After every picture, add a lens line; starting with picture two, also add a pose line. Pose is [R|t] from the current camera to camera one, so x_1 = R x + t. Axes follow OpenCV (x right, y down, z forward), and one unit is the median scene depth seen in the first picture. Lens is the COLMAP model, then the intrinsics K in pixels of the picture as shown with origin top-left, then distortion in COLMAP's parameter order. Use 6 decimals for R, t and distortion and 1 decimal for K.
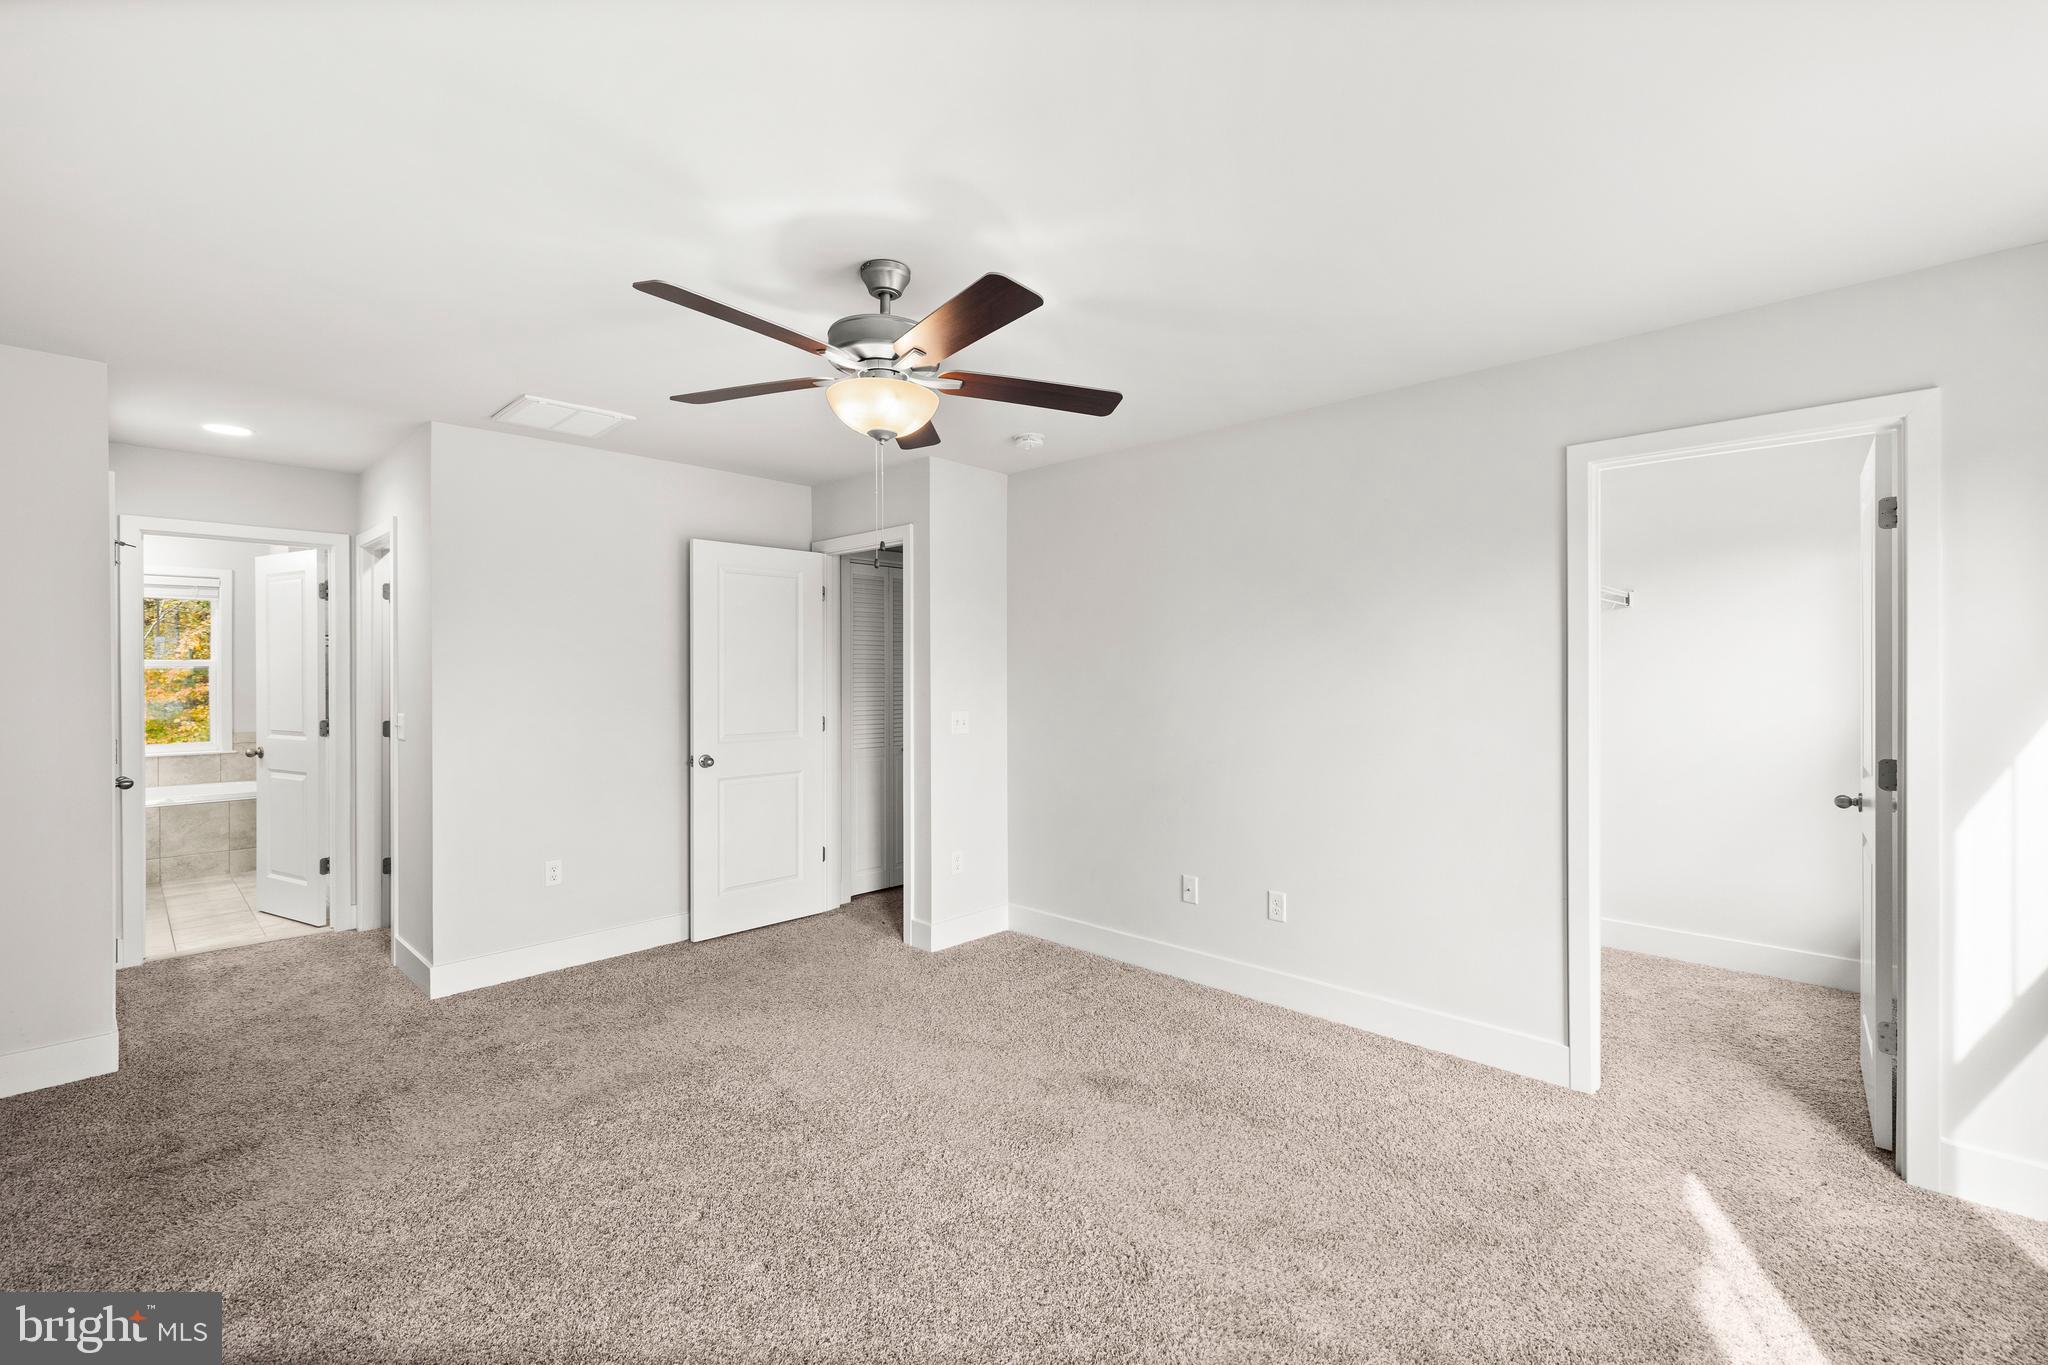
lens RADIAL K [[878.4, 0, 1024.0], [0, 878.4, 682.5], [0, 0, 1]] dist [0.001139, 0.000172]
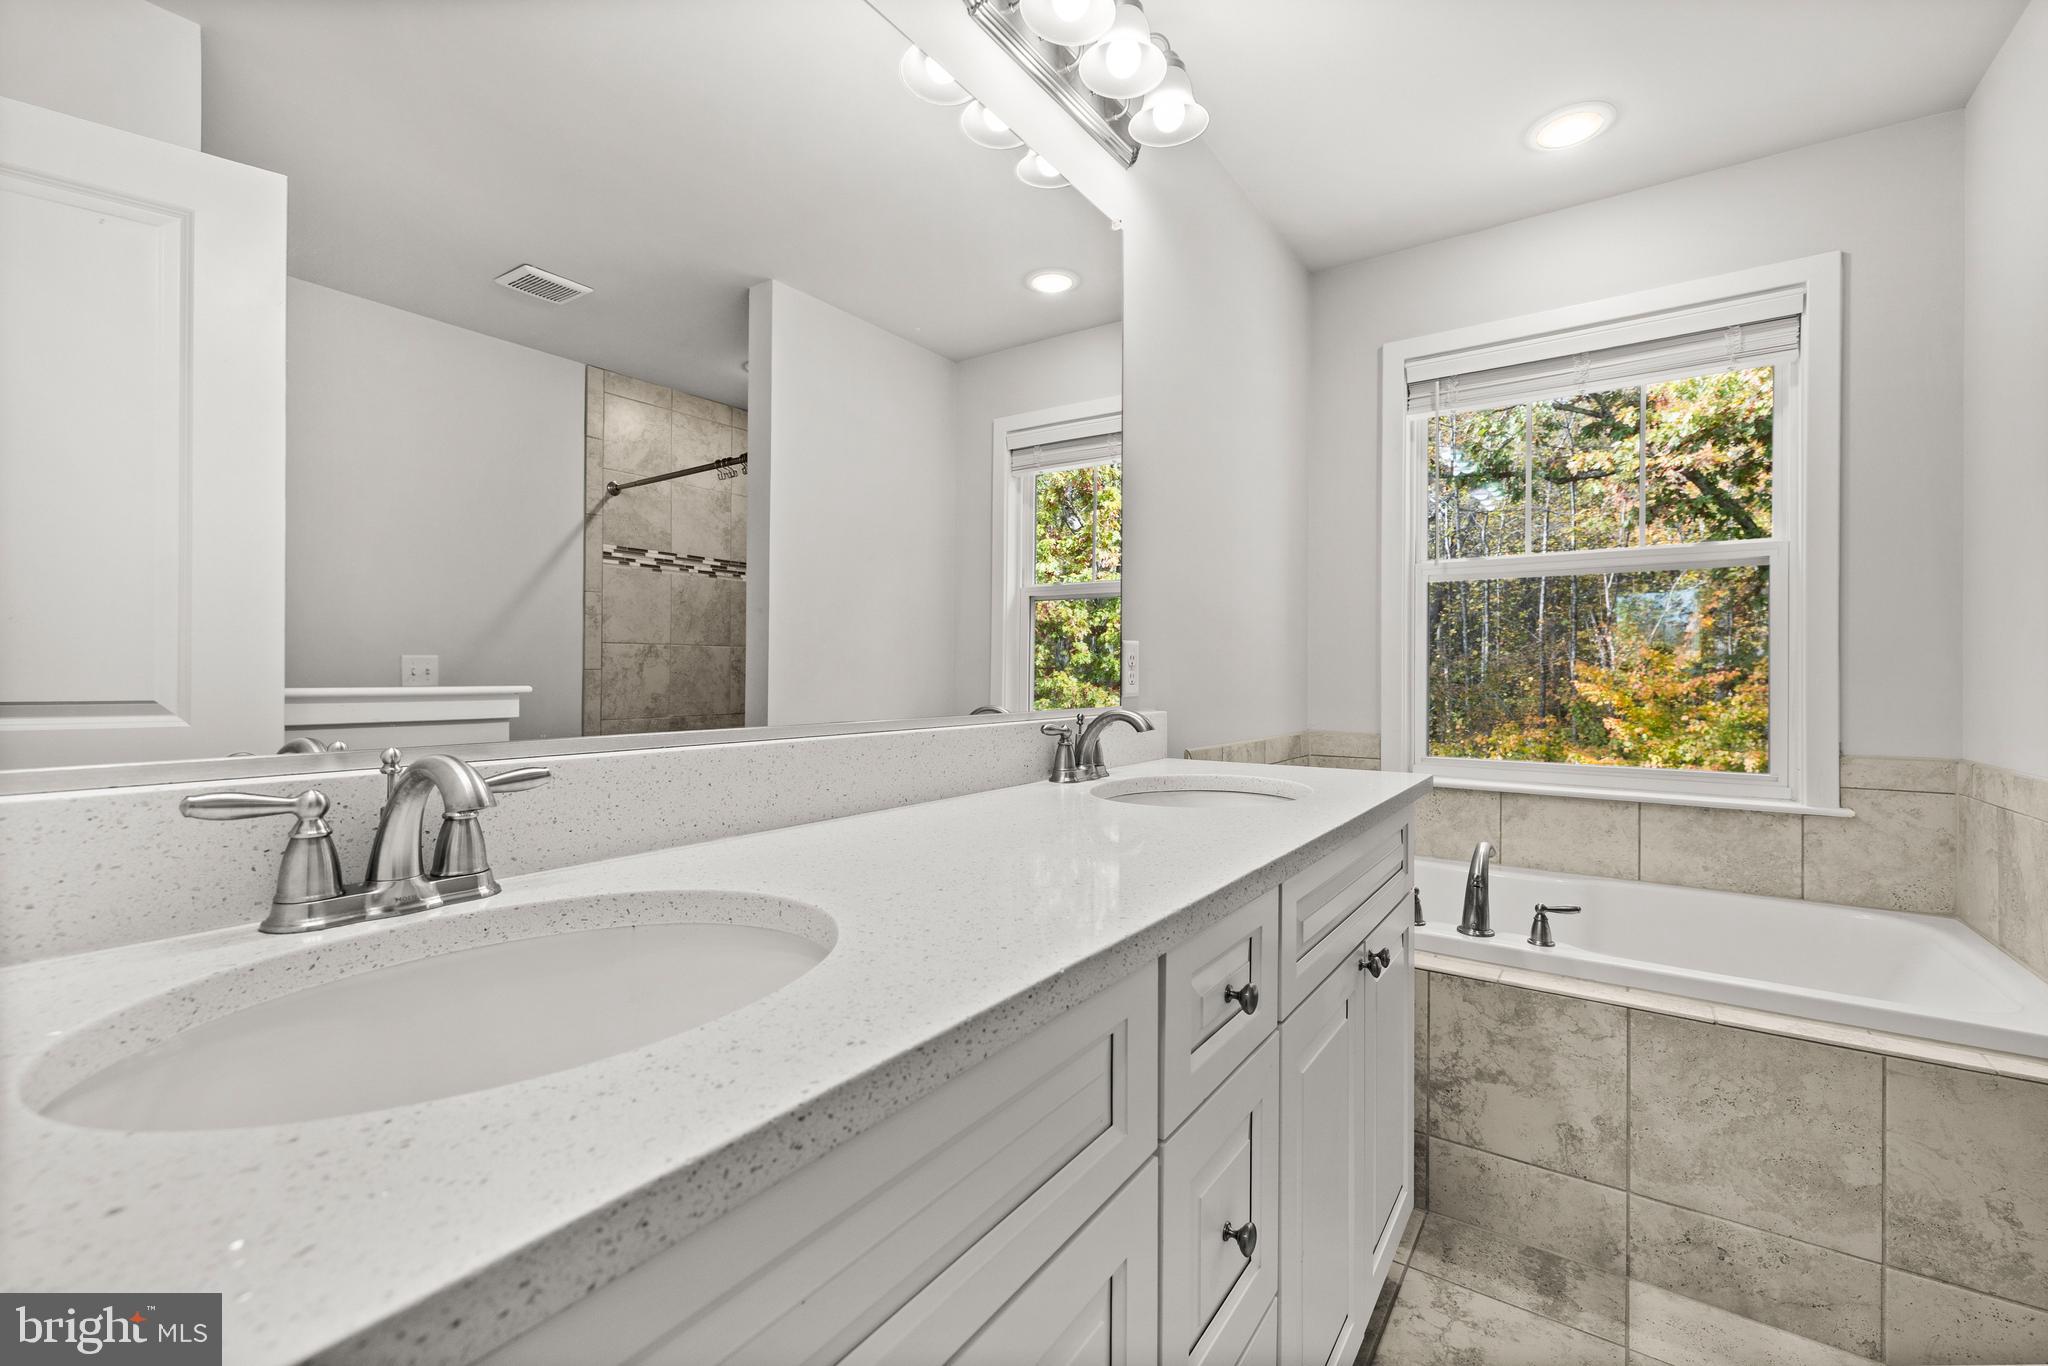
lens RADIAL K [[878.4, 0, 1024.0], [0, 878.4, 683.0], [0, 0, 1]] dist [0.001139, 0.000172]
pose [[0.159294, -0.000466, -0.987231, -0.634262], [-0.004948, 0.999987, -0.001270, 0.033150], [0.987219, 0.005087, 0.159289, 0.658421]]
